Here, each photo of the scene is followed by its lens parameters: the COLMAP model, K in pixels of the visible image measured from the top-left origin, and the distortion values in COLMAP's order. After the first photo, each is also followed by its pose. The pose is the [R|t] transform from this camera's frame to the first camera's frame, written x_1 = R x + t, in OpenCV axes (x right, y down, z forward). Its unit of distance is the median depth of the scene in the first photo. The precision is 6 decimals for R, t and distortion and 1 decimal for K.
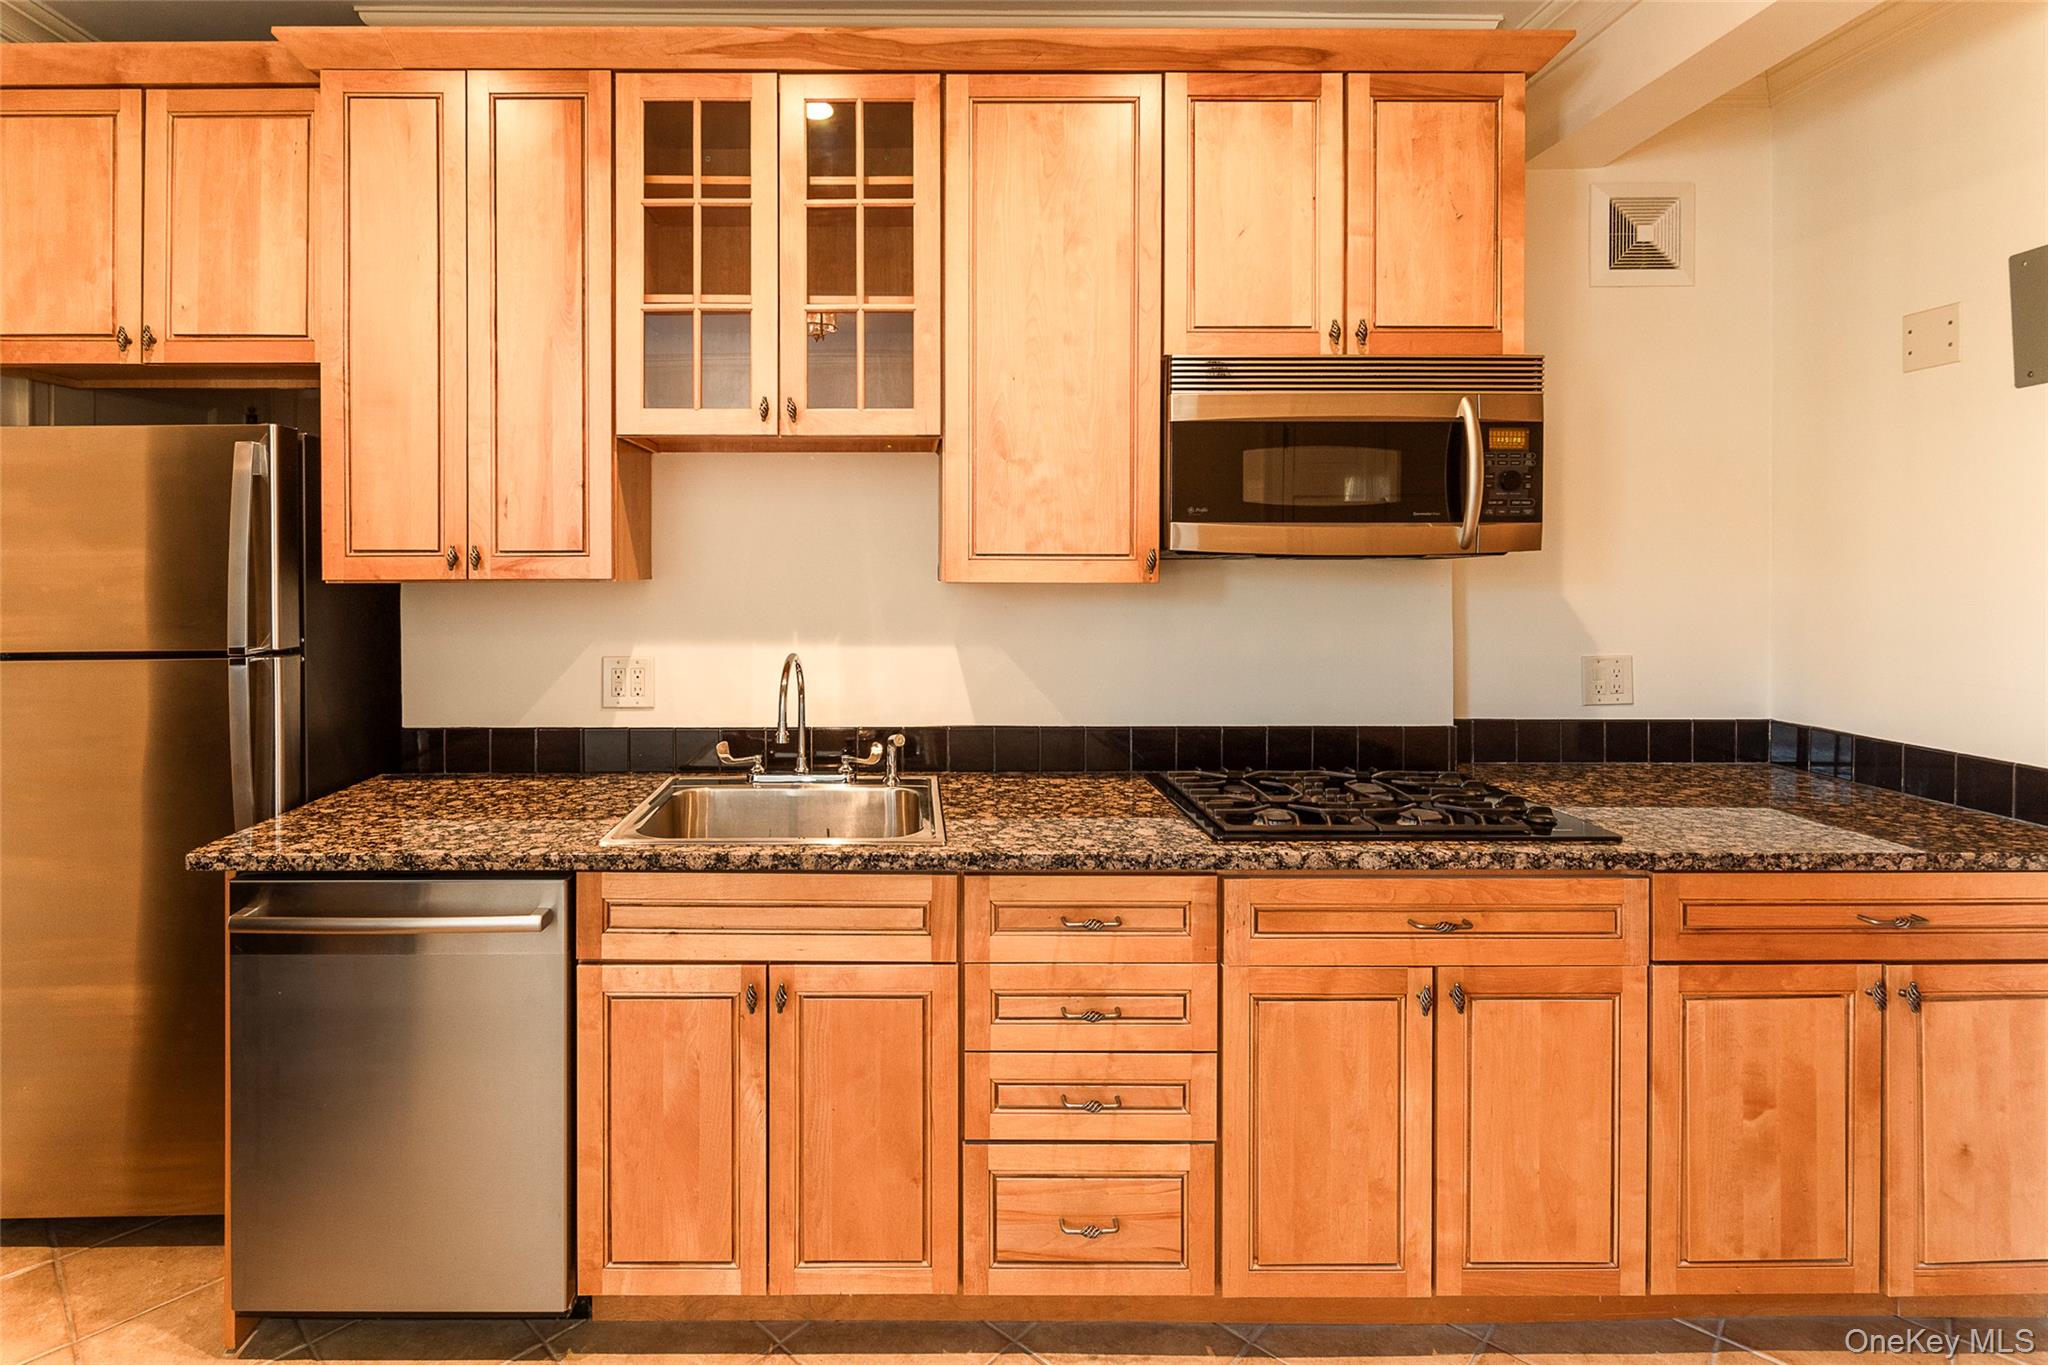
lens RADIAL K [[1006.0, 0, 915.2], [0, 1006.0, 584.4], [0, 0, 1]] dist [0.002783, -0.004422]
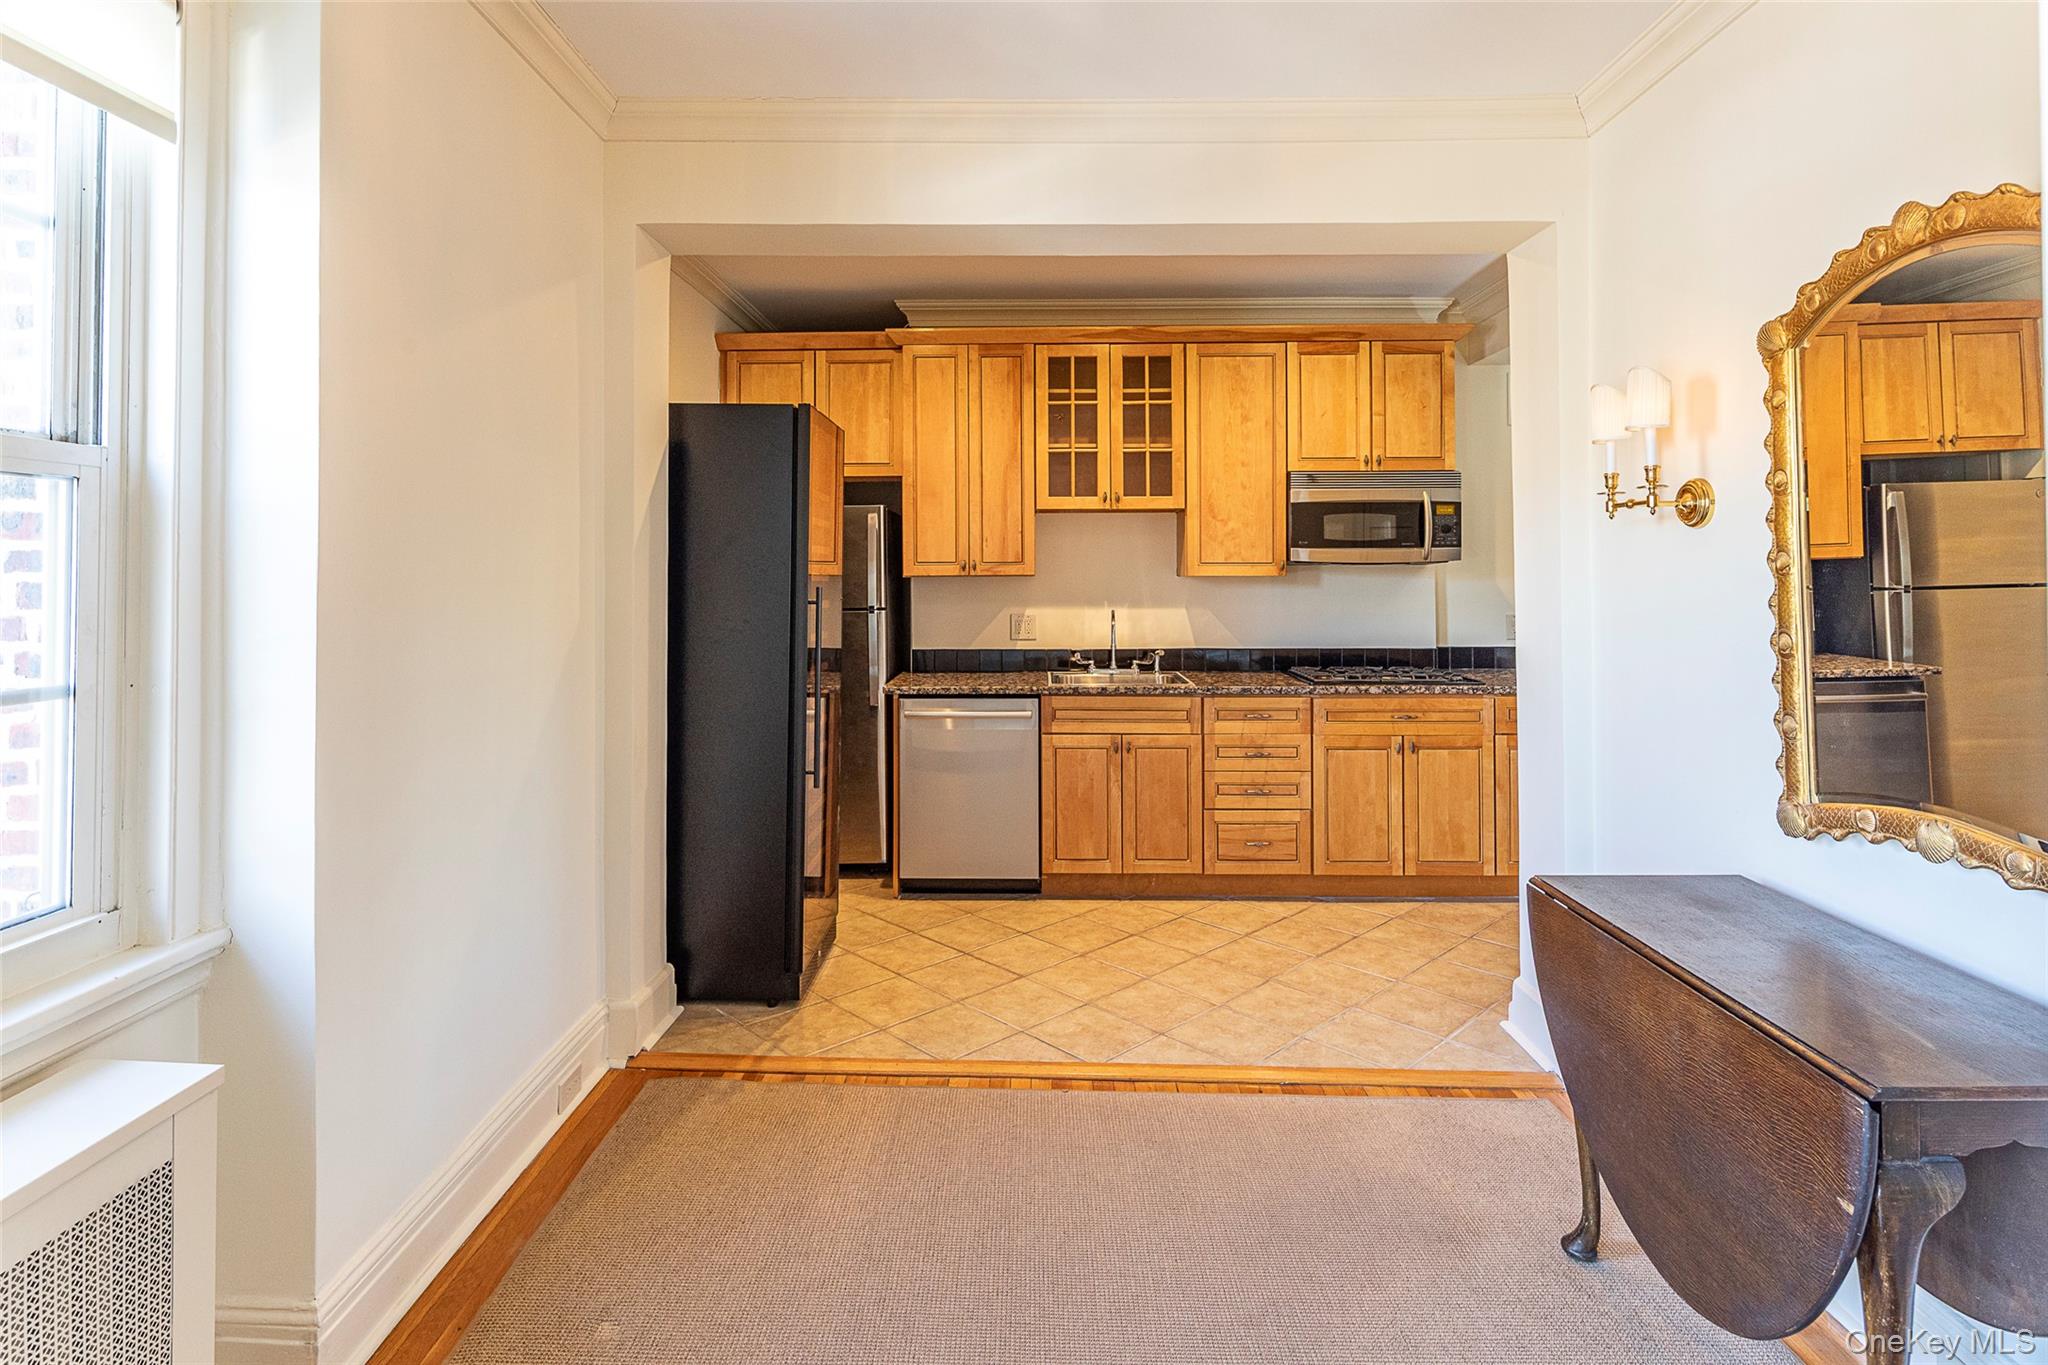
lens RADIAL K [[1031.3, 0, 1029.4], [0, 1031.3, 580.8], [0, 0, 1]] dist [-0.002464, -0.000424]
pose [[0.999744, -0.003668, -0.022322, -0.268090], [0.003275, 0.999839, -0.017637, 0.047557], [0.022384, 0.017560, 0.999595, -1.264653]]
